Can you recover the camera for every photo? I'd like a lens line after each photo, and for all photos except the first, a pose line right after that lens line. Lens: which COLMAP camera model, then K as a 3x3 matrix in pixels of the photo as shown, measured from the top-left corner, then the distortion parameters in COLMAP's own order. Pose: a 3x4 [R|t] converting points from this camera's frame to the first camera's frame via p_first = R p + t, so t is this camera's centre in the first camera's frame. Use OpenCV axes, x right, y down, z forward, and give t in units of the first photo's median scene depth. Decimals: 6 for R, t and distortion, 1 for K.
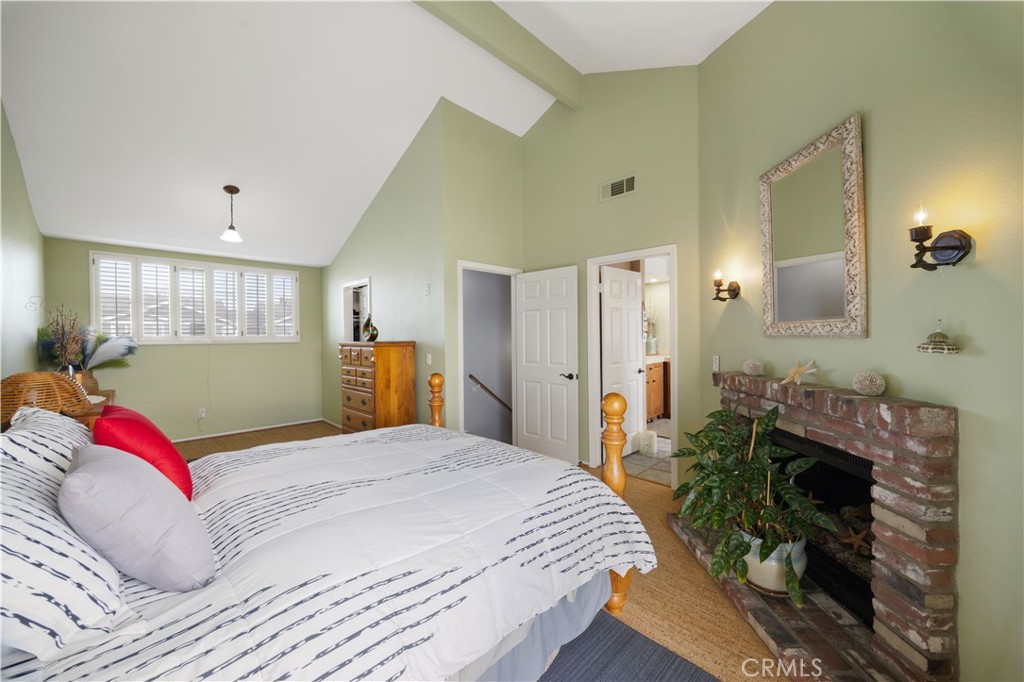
lens RADIAL K [[390.2, 0, 511.4], [0, 390.2, 336.8], [0, 0, 1]] dist [-0.002833, -0.000218]
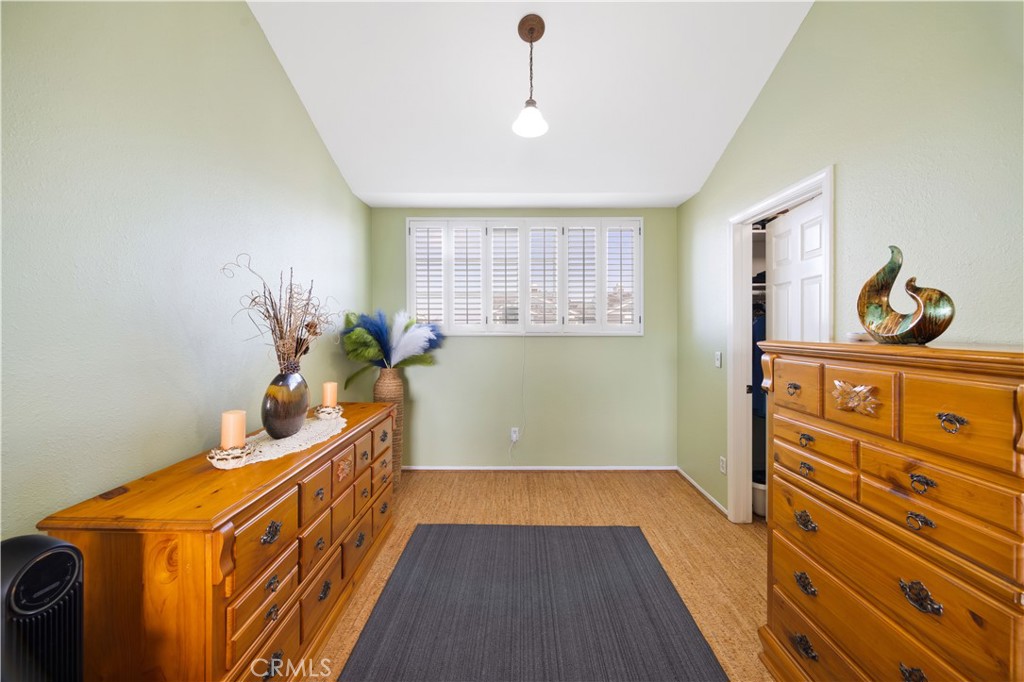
lens RADIAL K [[390.2, 0, 511.9], [0, 390.2, 331.6], [0, 0, 1]] dist [-0.002833, -0.000218]
pose [[0.702353, 0.017004, -0.711625, -0.300917], [-0.010659, 0.999854, 0.013371, 0.001534], [0.711749, -0.001806, 0.702432, 0.505545]]
